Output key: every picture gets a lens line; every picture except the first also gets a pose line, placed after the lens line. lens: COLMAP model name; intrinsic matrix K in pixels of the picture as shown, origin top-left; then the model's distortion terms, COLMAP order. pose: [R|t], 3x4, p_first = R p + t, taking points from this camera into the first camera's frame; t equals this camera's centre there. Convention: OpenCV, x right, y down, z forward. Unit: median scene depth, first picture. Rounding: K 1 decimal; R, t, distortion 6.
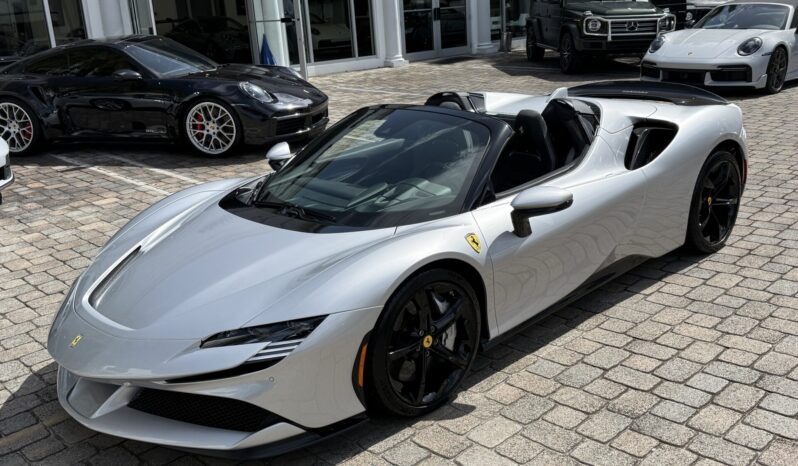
lens RADIAL K [[789.7, 0, 399.0], [0, 789.7, 233.0], [0, 0, 1]] dist [0.167753, -0.363260]
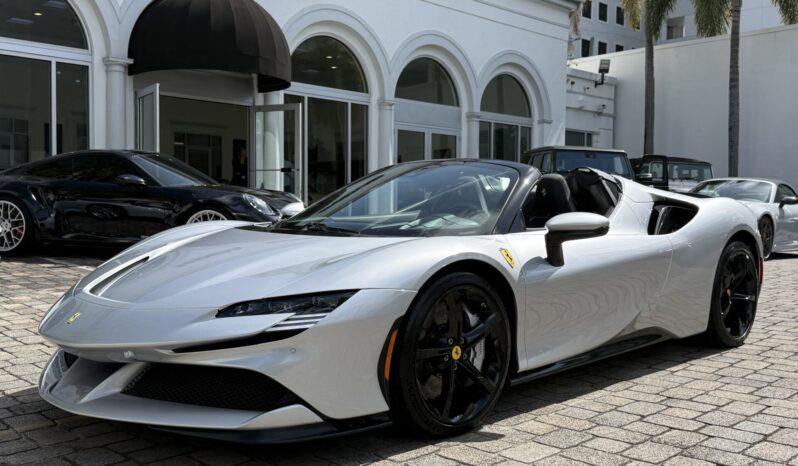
lens RADIAL K [[789.7, 0, 399.0], [0, 789.7, 233.0], [0, 0, 1]] dist [0.167753, -0.363260]
pose [[0.997090, 0.072019, 0.025006, -0.058509], [-0.063708, 0.967291, -0.245539, 0.215864], [-0.041872, 0.243231, 0.969064, 0.074174]]
